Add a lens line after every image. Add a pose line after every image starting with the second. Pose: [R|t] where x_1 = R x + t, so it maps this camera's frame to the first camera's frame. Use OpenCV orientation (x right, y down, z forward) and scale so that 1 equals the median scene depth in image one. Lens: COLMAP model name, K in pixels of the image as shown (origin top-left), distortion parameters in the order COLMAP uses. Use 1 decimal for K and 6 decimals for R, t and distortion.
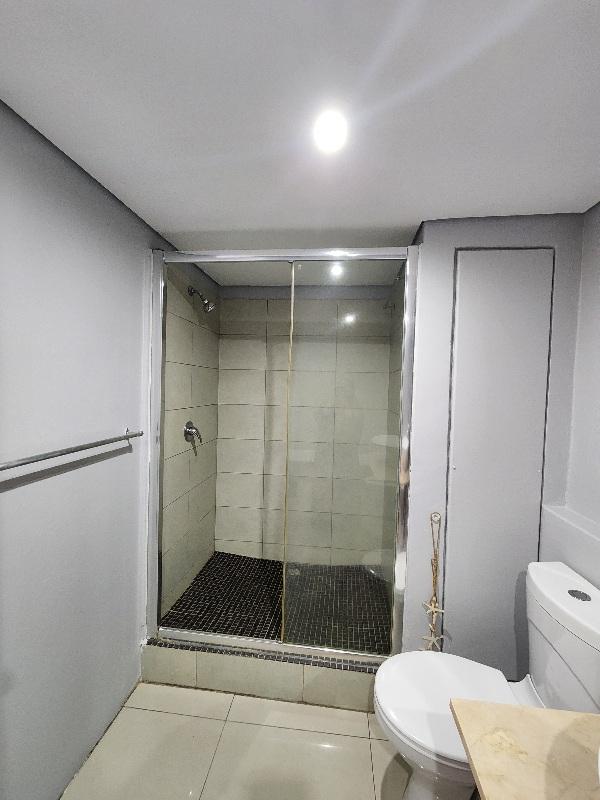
lens RADIAL K [[327.3, 0, 303.4], [0, 327.3, 398.7], [0, 0, 1]] dist [-0.000088, -0.002496]
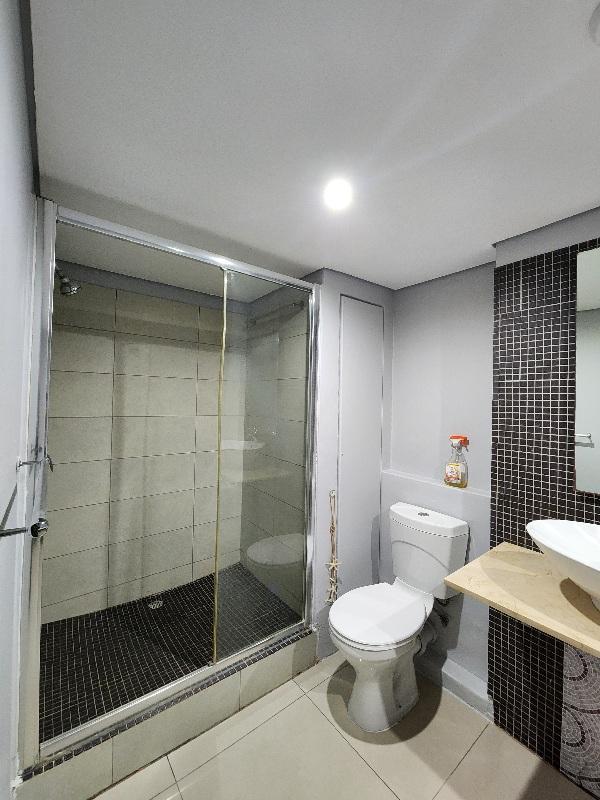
lens RADIAL K [[327.3, 0, 310.8], [0, 327.3, 397.2], [0, 0, 1]] dist [-0.000088, -0.002496]
pose [[0.714983, -0.004455, 0.699128, -0.534603], [0.023497, 0.999568, -0.017660, -0.002329], [-0.698747, 0.029054, 0.714779, 0.104972]]
